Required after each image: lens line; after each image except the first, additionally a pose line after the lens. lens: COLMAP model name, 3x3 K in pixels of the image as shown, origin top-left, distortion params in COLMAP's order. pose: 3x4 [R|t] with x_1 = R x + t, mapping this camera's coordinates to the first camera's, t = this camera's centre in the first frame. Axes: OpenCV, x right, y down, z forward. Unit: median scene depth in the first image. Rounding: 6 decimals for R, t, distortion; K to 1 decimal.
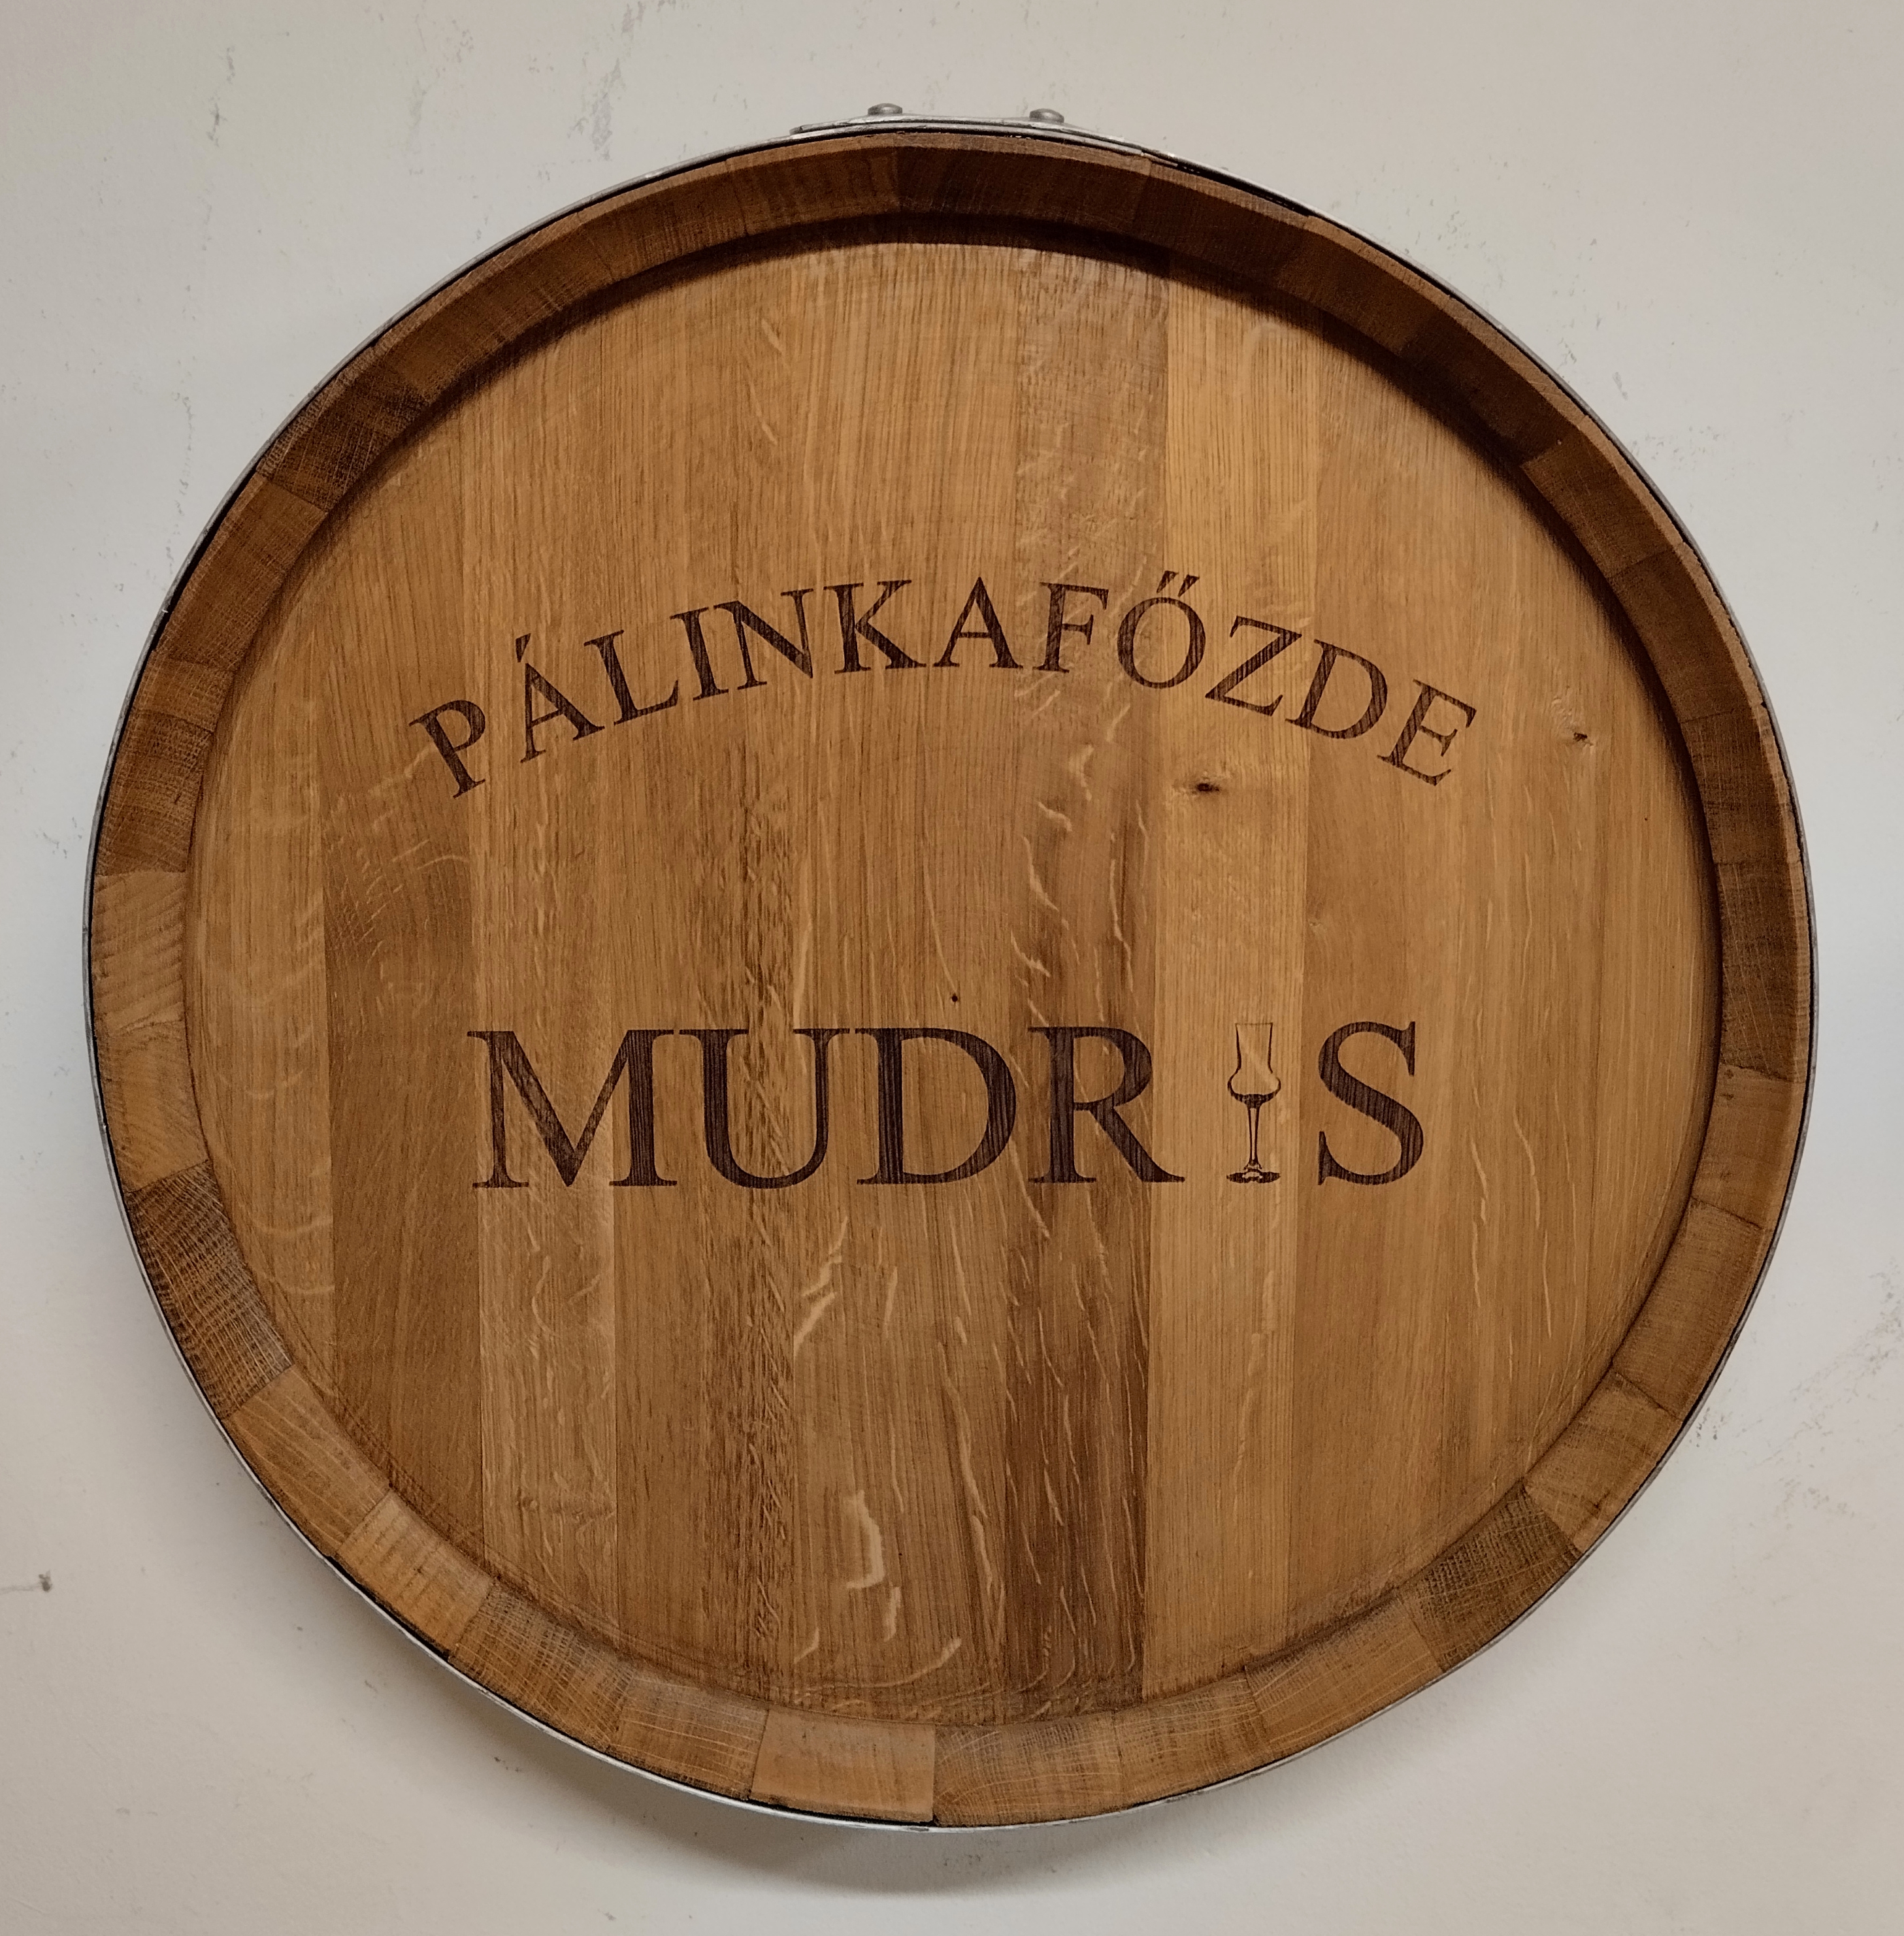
lens RADIAL K [[2096.0, 0, 952.5], [0, 2096.0, 943.0], [0, 0, 1]] dist [0.018063, -0.016257]
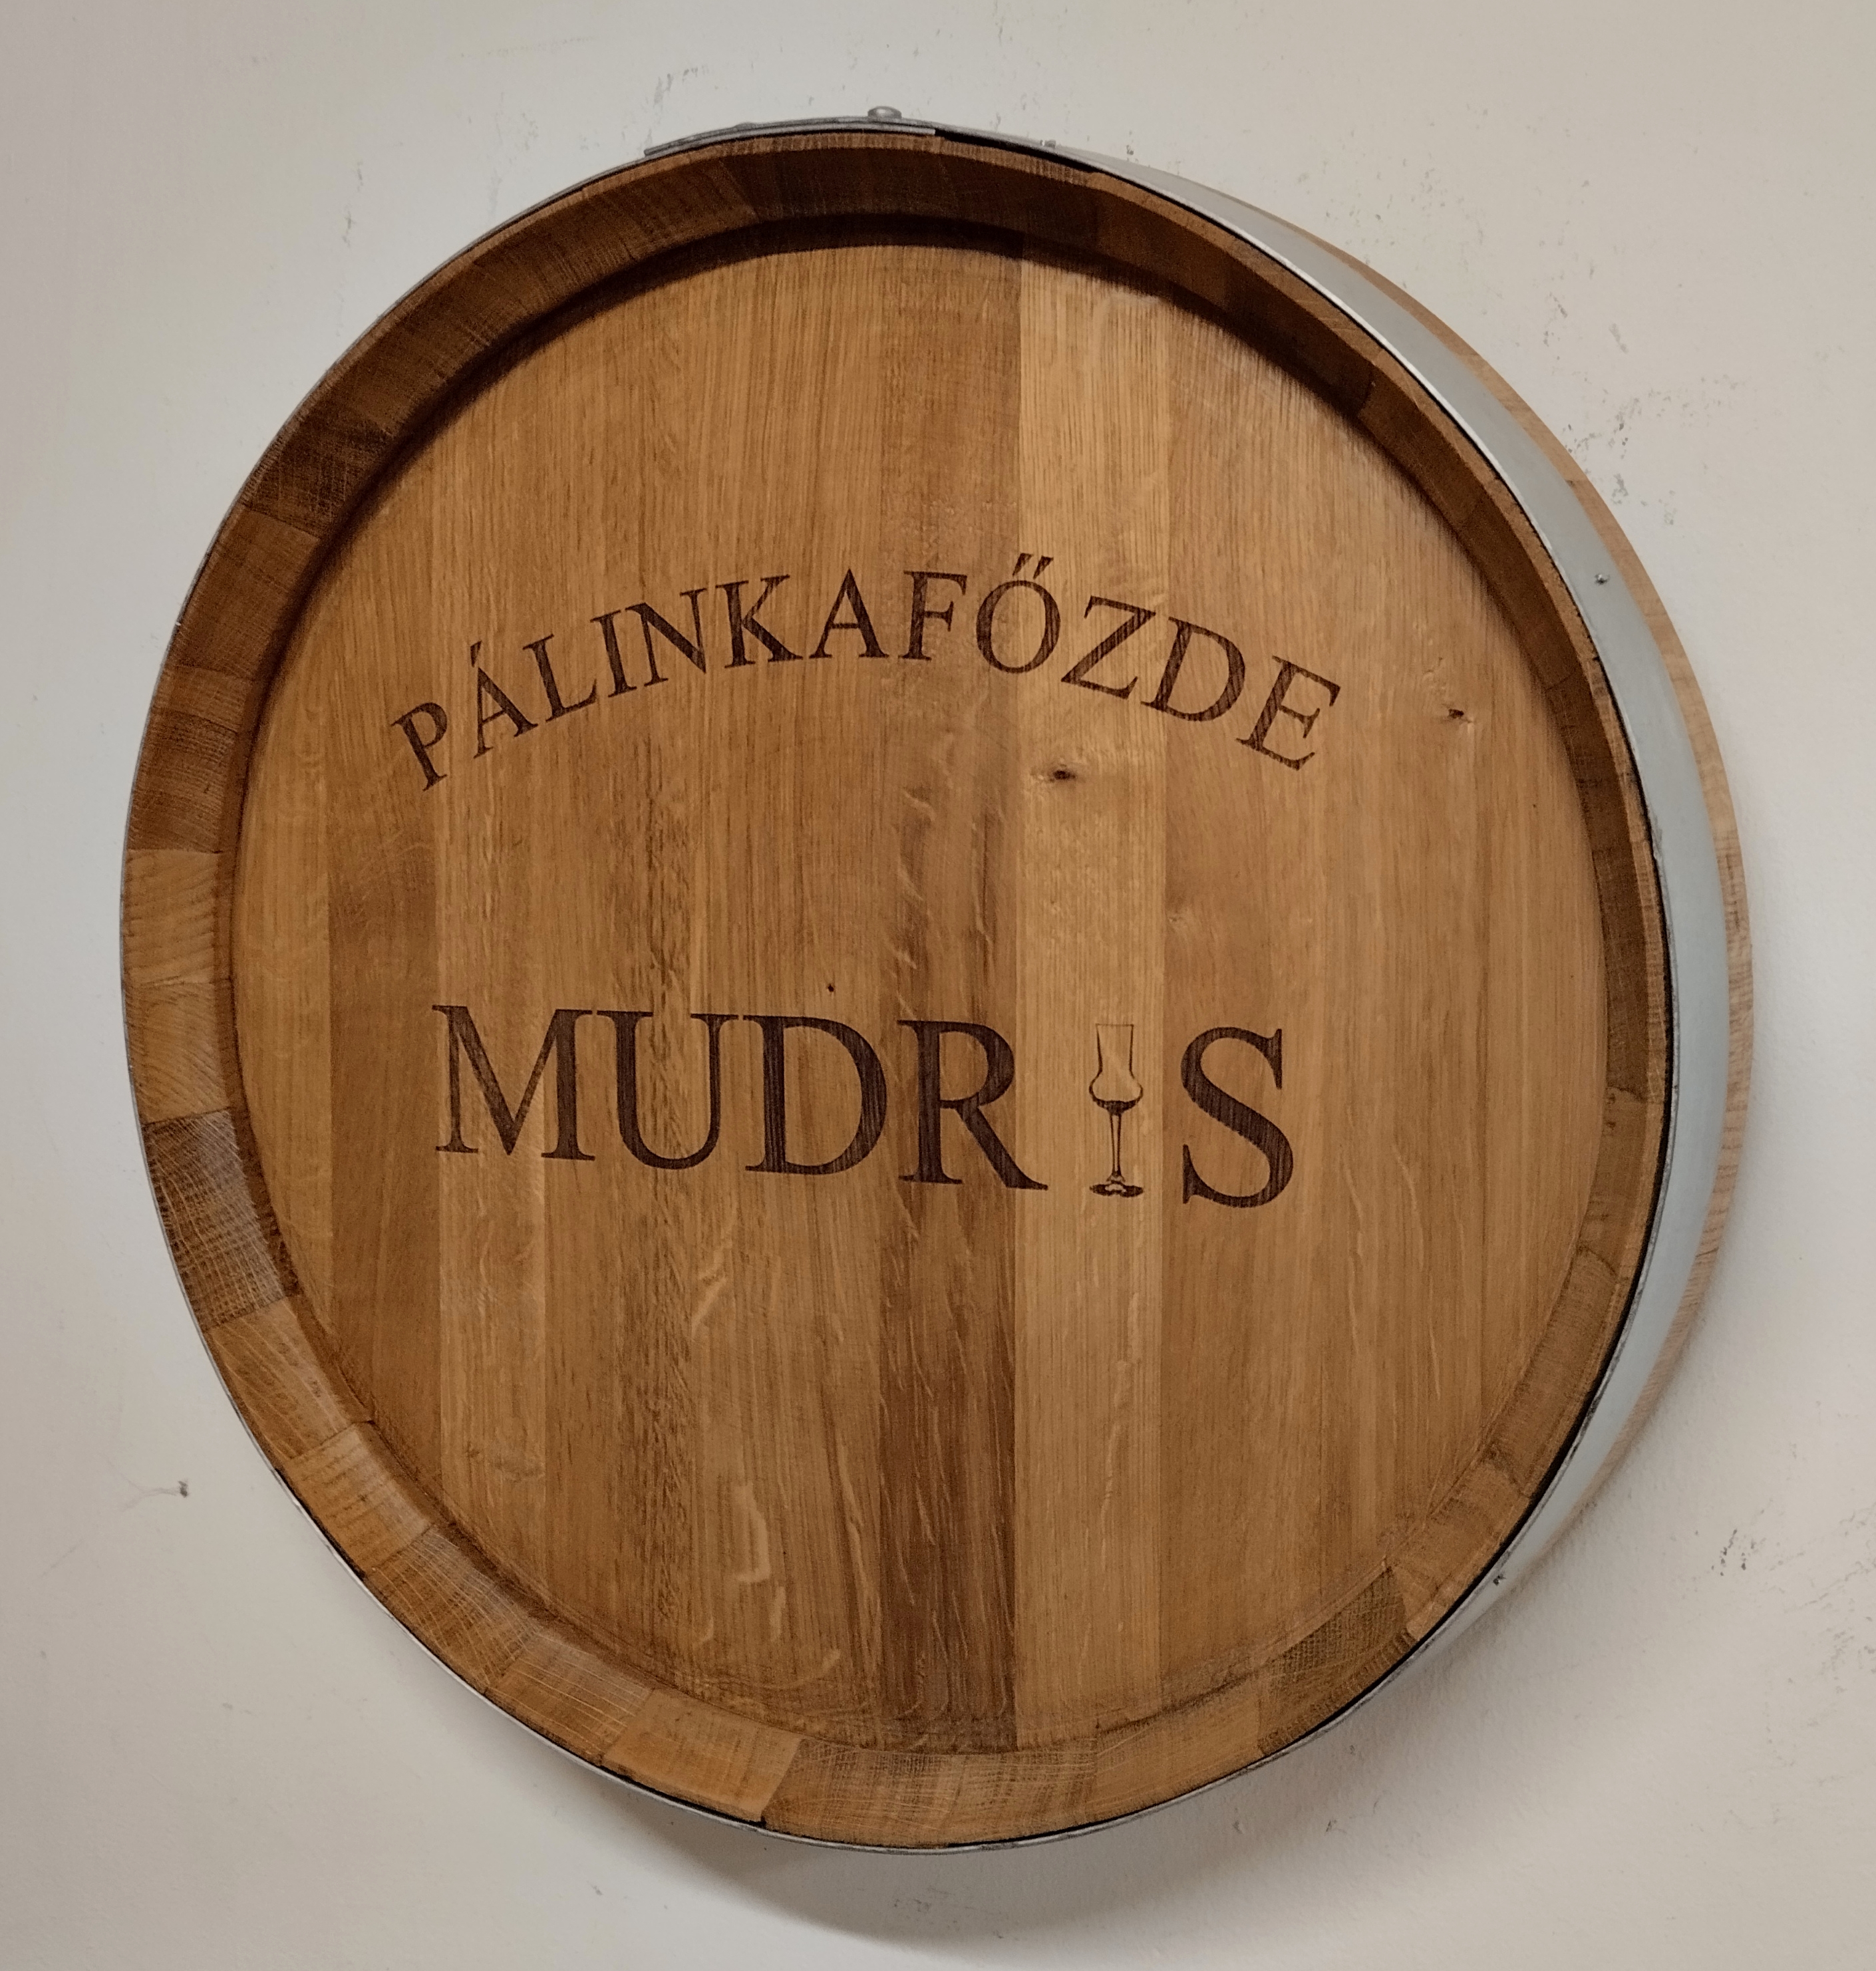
lens RADIAL K [[2114.4, 0, 934.1], [0, 2114.4, 950.3], [0, 0, 1]] dist [0.016732, -0.041225]
pose [[0.914299, 0.022873, -0.404393, 0.456048], [-0.053802, 0.996415, -0.065284, 0.071888], [0.401450, 0.081446, 0.912253, 0.096256]]
